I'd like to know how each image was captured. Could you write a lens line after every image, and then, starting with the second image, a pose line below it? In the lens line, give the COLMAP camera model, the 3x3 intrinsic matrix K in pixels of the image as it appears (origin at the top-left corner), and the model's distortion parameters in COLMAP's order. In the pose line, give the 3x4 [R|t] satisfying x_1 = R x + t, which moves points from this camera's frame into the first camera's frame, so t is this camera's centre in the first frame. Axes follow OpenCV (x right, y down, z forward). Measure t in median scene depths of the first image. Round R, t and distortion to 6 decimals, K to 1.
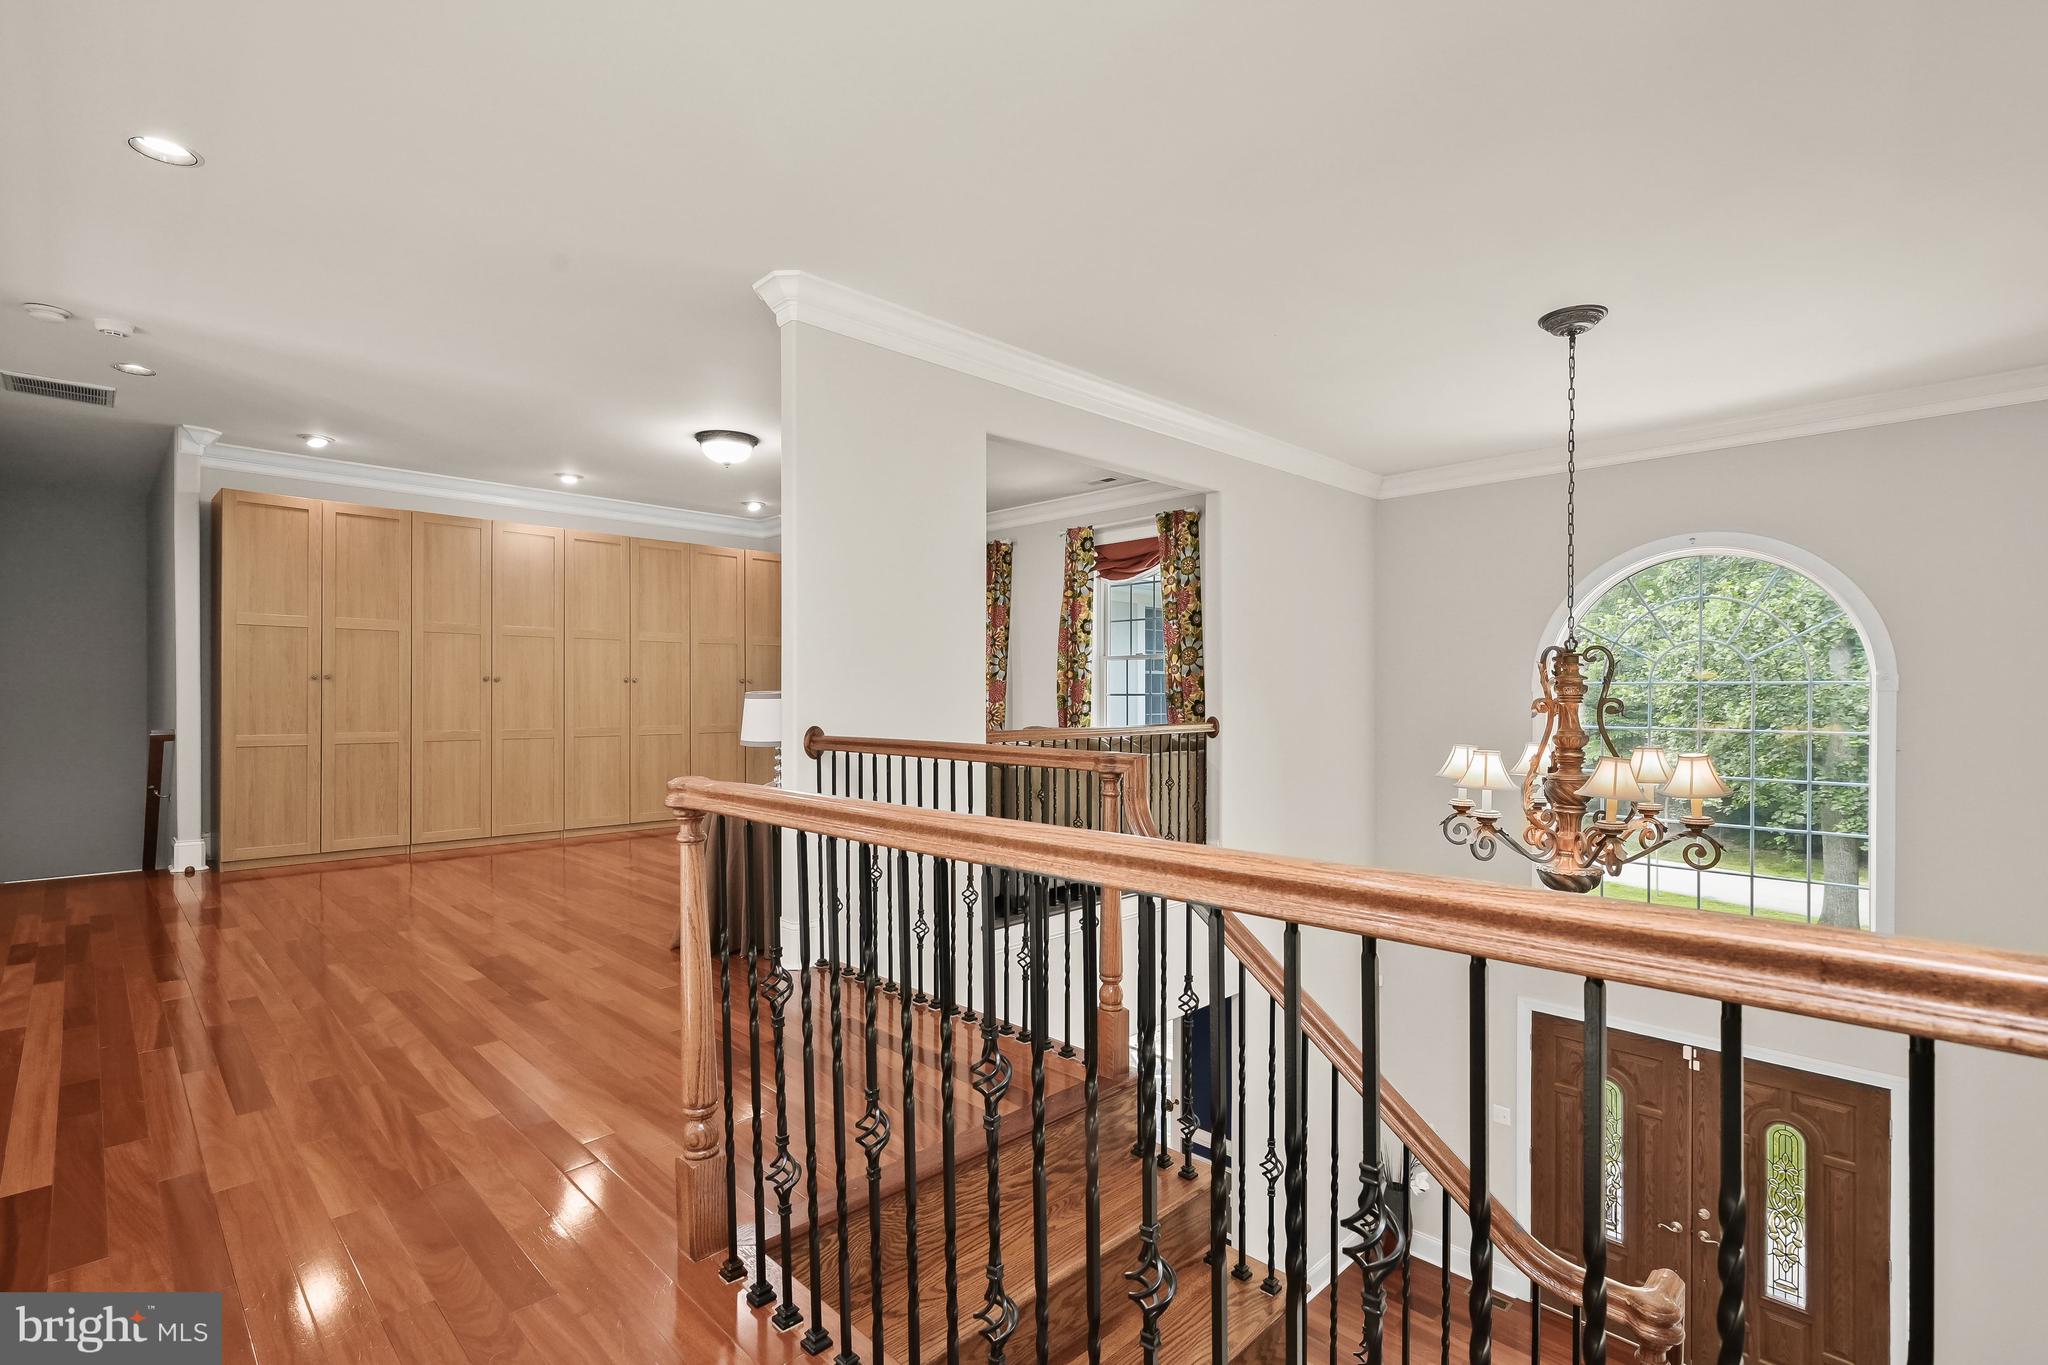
lens RADIAL K [[935.7, 0, 1023.5], [0, 935.7, 690.6], [0, 0, 1]] dist [-0.000234, 0.002053]
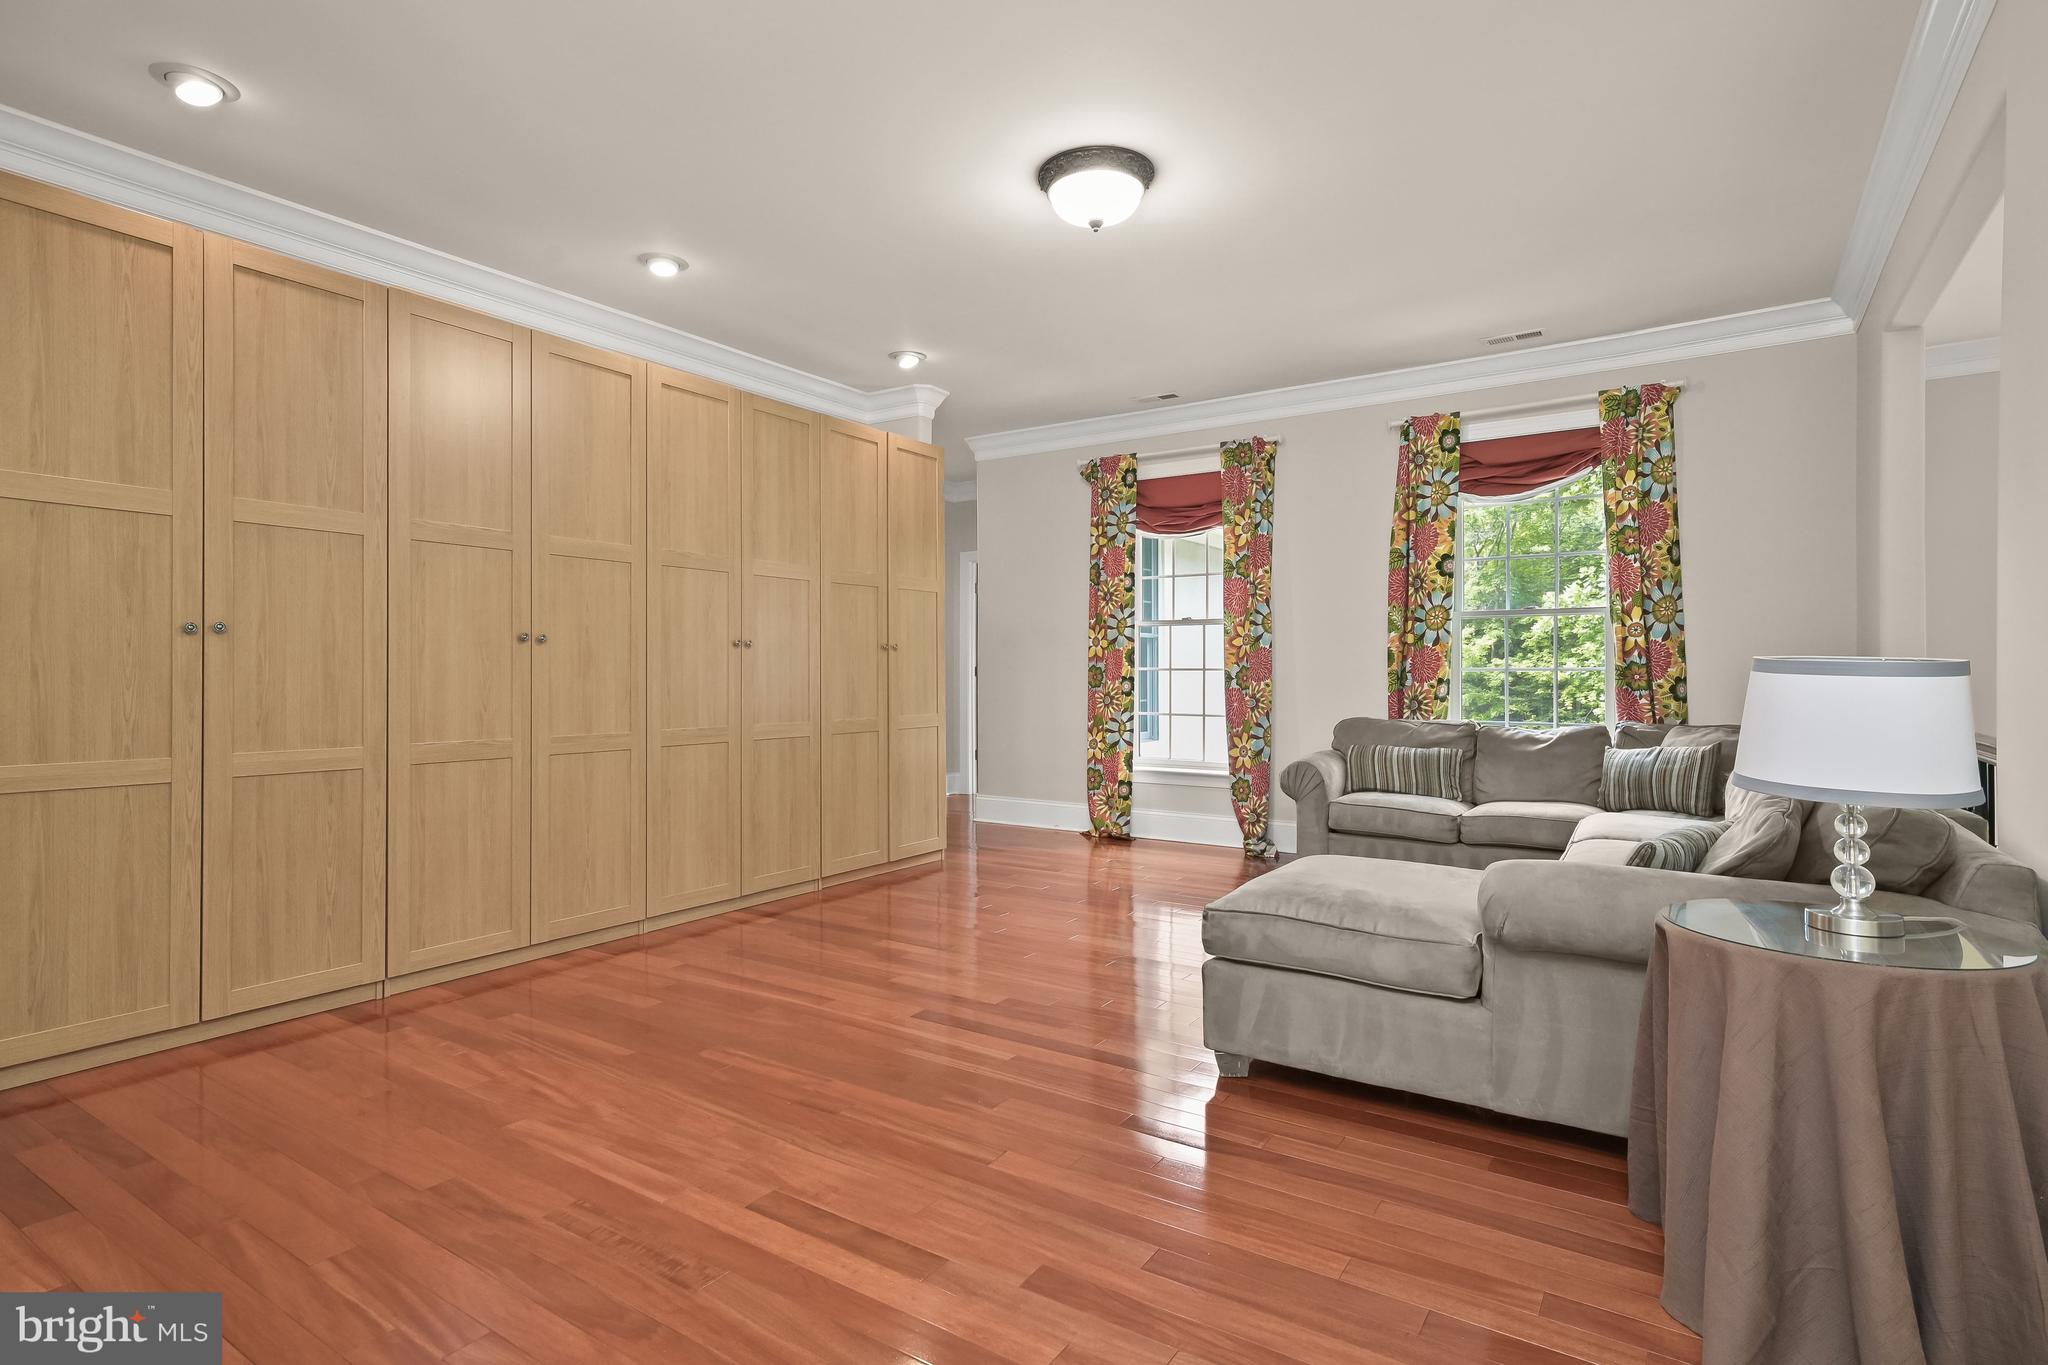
lens RADIAL K [[1034.7, 0, 1035.0], [0, 1034.7, 663.8], [0, 0, 1]] dist [0.018706, -0.000955]
pose [[0.981660, 0.000963, 0.190637, -0.391668], [-0.000424, 0.999996, -0.002868, 0.003094], [-0.190639, 0.002735, 0.981656, 0.373249]]
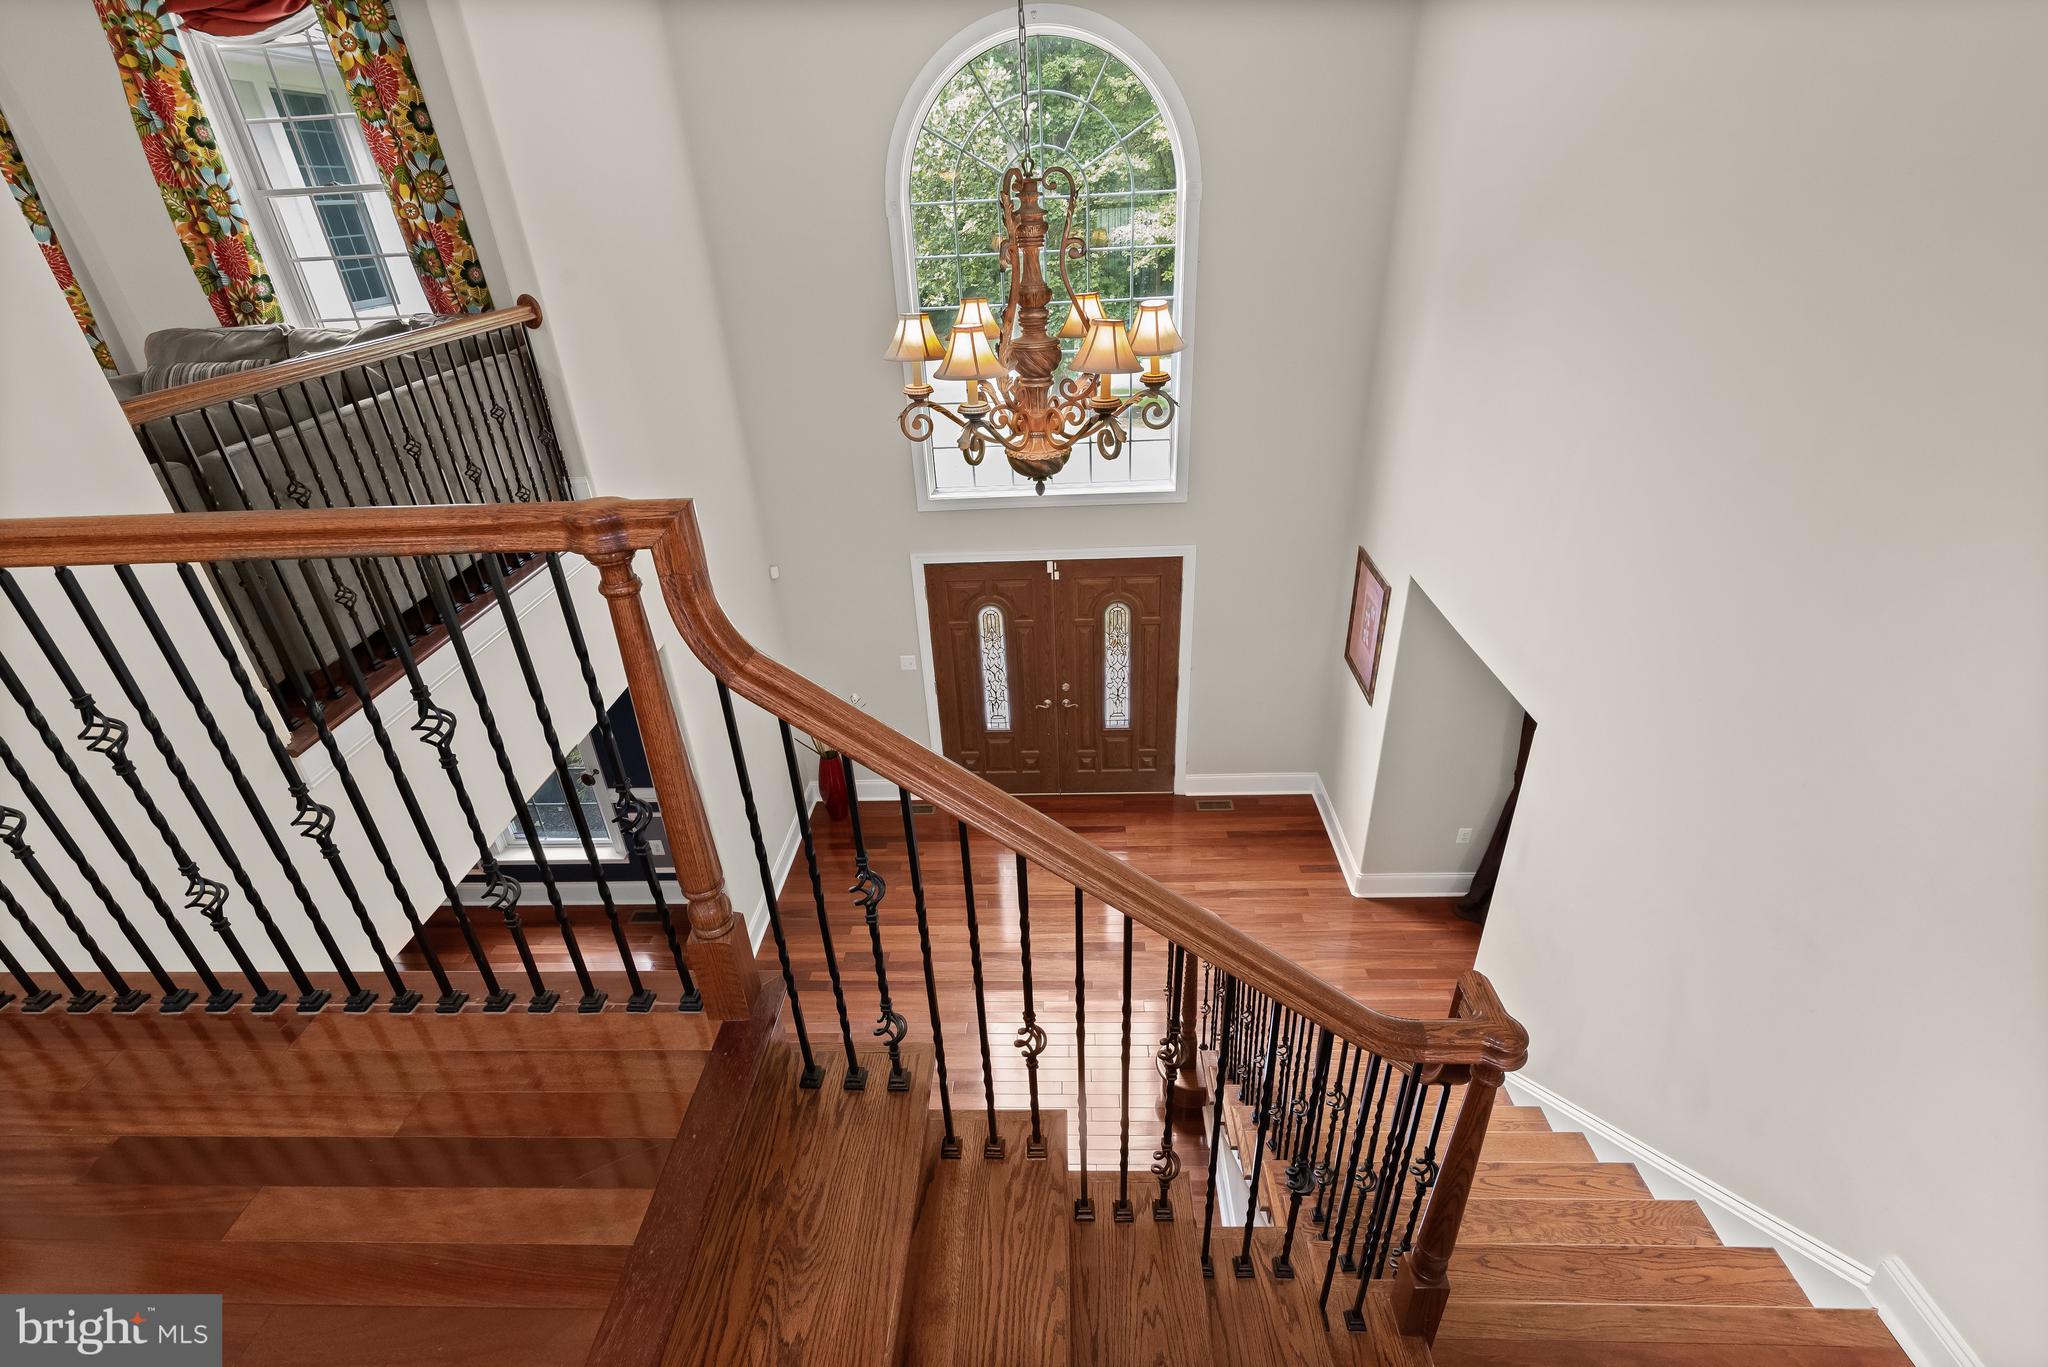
lens RADIAL K [[935.7, 0, 1030.4], [0, 935.7, 695.0], [0, 0, 1]] dist [-0.000234, 0.002053]
pose [[0.732614, -0.358793, 0.578398, -0.017485], [0.048064, 0.874930, 0.481858, -0.021622], [-0.678945, -0.325216, 0.658231, 0.185271]]
